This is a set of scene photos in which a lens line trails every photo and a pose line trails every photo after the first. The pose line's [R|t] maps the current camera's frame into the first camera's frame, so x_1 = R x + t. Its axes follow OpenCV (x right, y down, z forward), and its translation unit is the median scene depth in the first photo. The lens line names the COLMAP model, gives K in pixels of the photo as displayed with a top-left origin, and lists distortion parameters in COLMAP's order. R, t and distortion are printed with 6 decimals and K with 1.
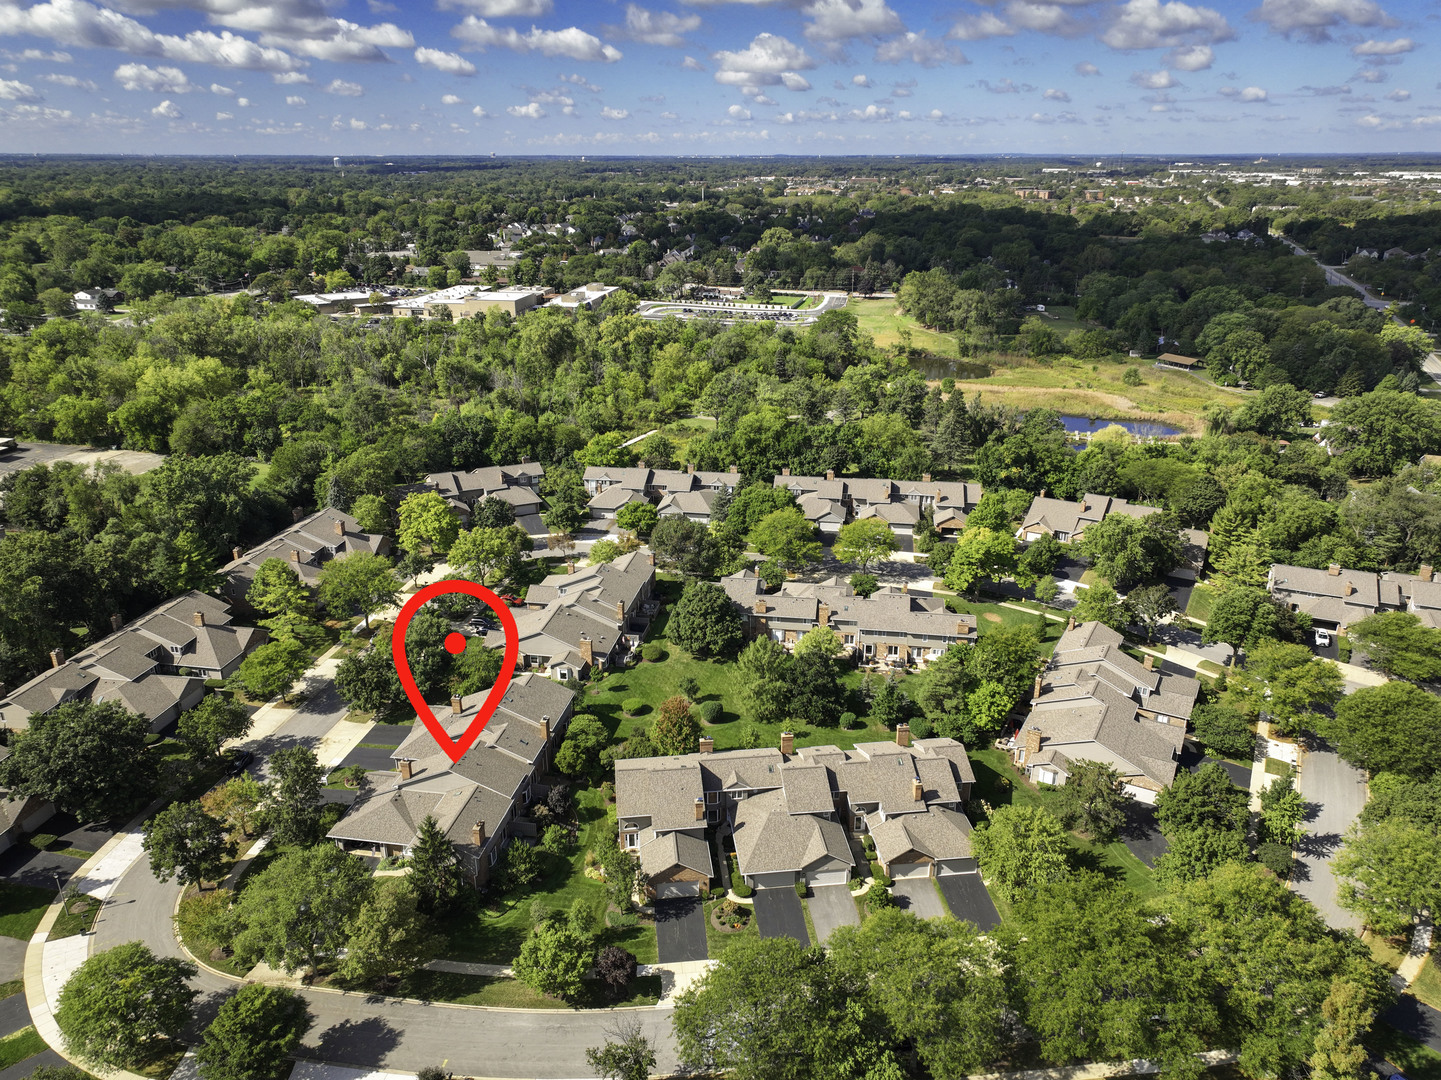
lens RADIAL K [[1029.4, 0, 720.0], [0, 1029.4, 534.2], [0, 0, 1]] dist [0.011236, 0.009639]
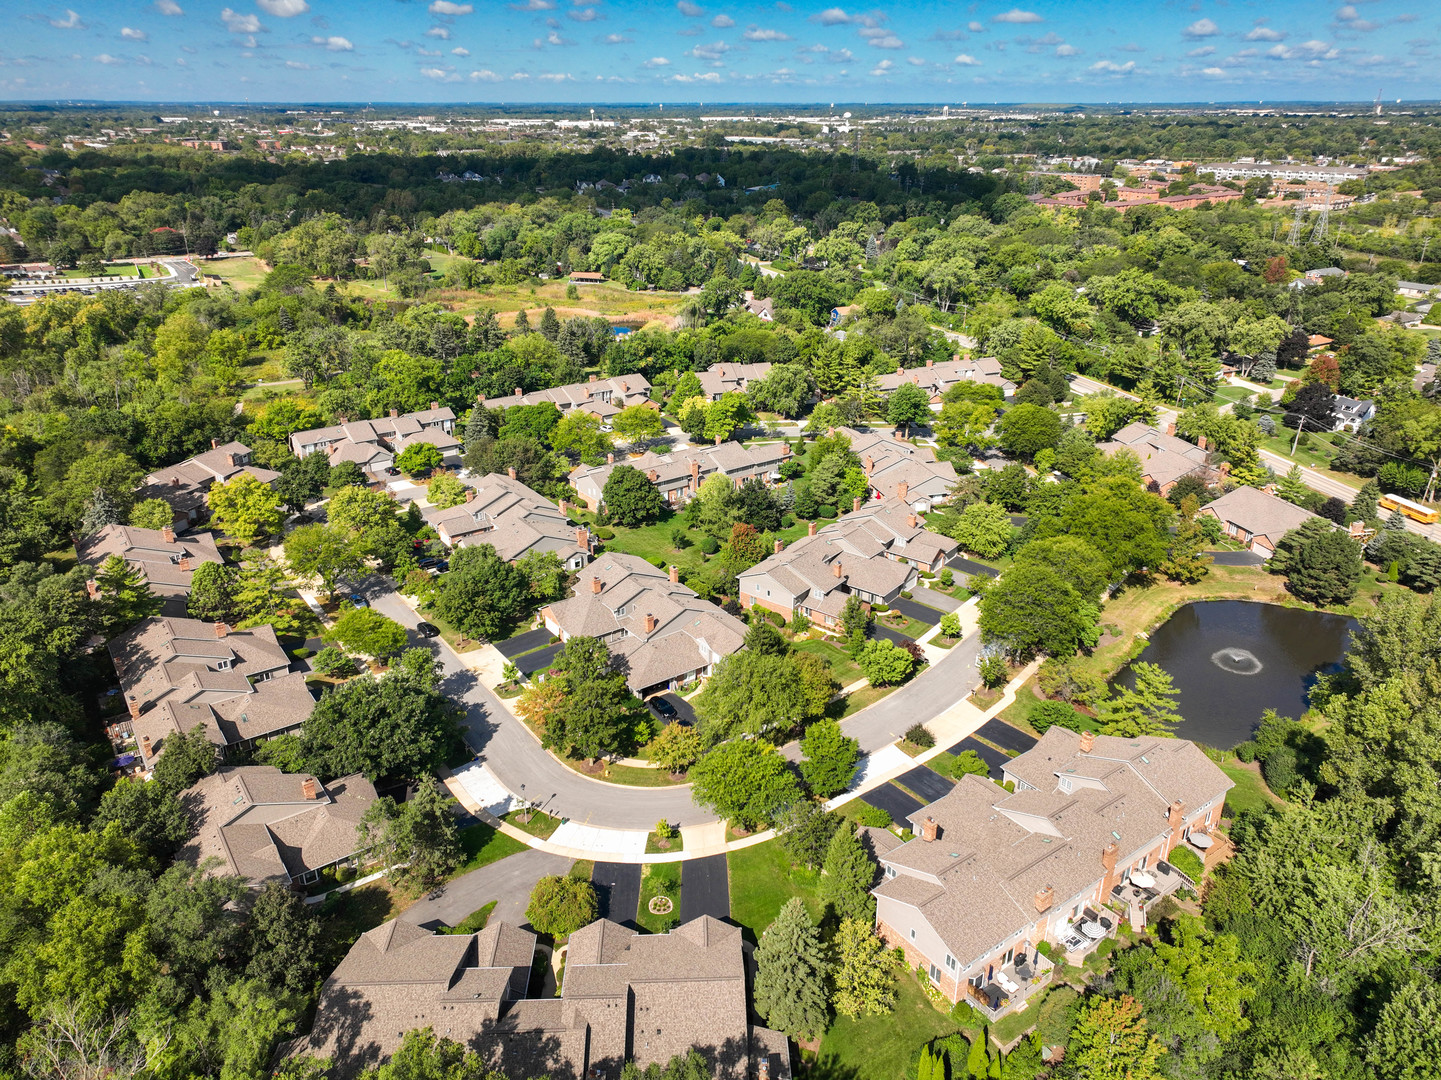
lens RADIAL K [[1029.4, 0, 716.7], [0, 1029.4, 551.9], [0, 0, 1]] dist [0.011236, 0.009639]
pose [[0.704259, -0.287094, 0.649304, -0.639555], [0.249666, 0.956320, 0.152046, -0.009703], [-0.664594, 0.055030, 0.745175, 0.029865]]
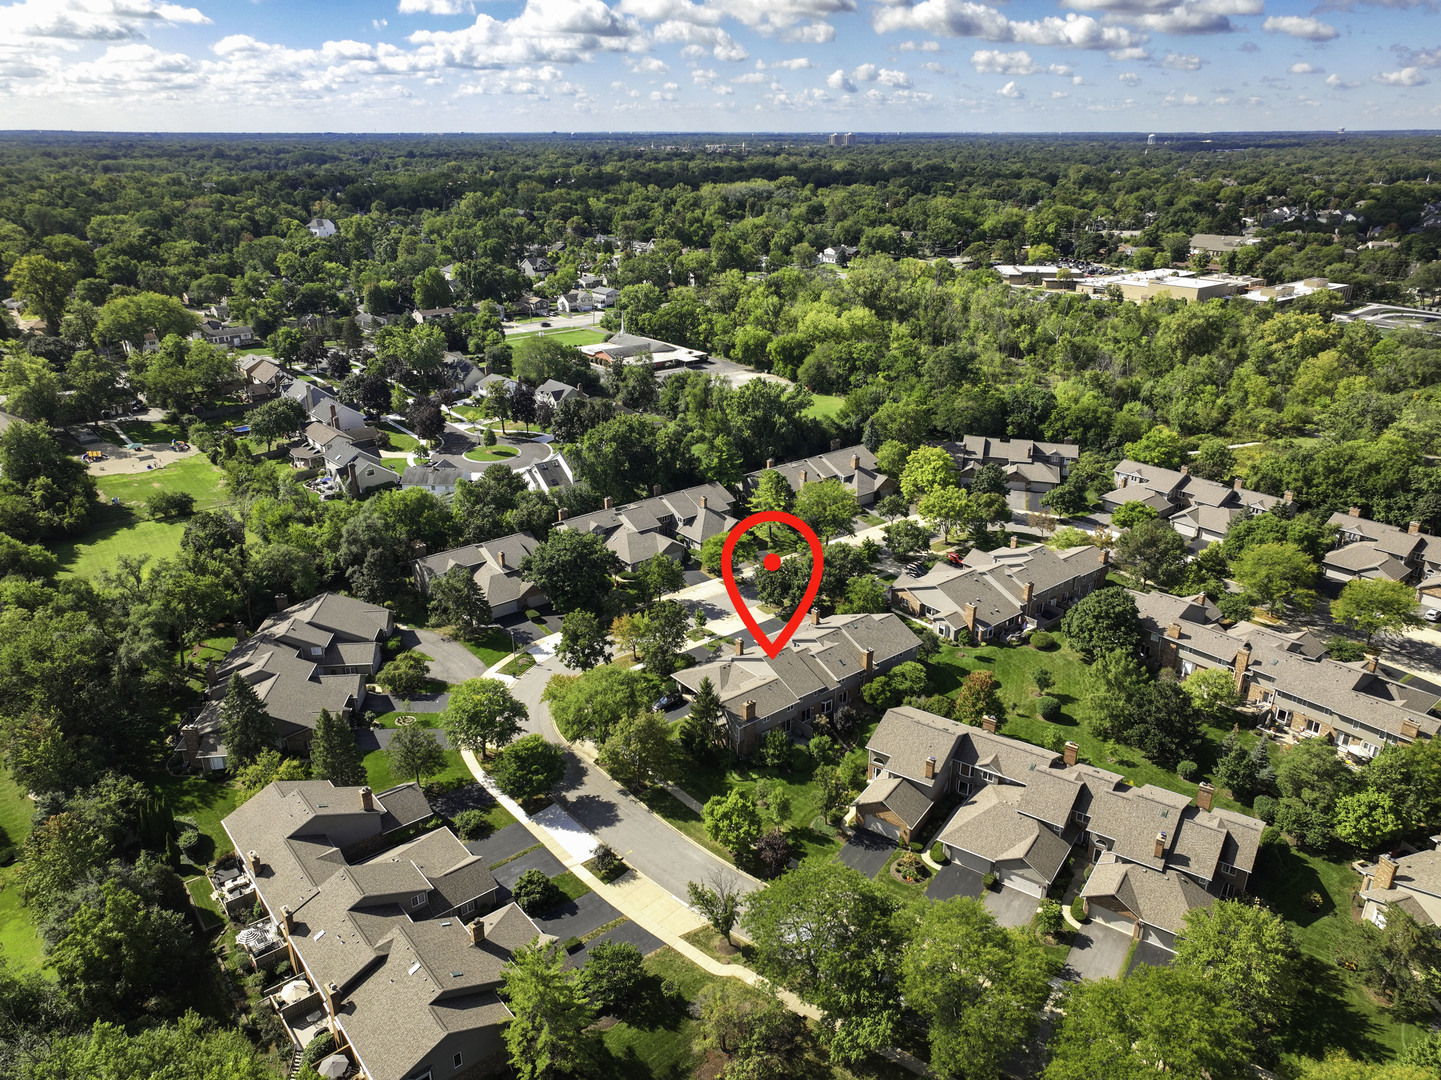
lens RADIAL K [[1029.4, 0, 717.1], [0, 1029.4, 539.3], [0, 0, 1]] dist [0.011236, 0.009639]
pose [[0.747631, 0.247381, -0.616320, 0.244442], [-0.232775, 0.966772, 0.105678, -0.008786], [0.621984, 0.064456, 0.780373, 0.027344]]
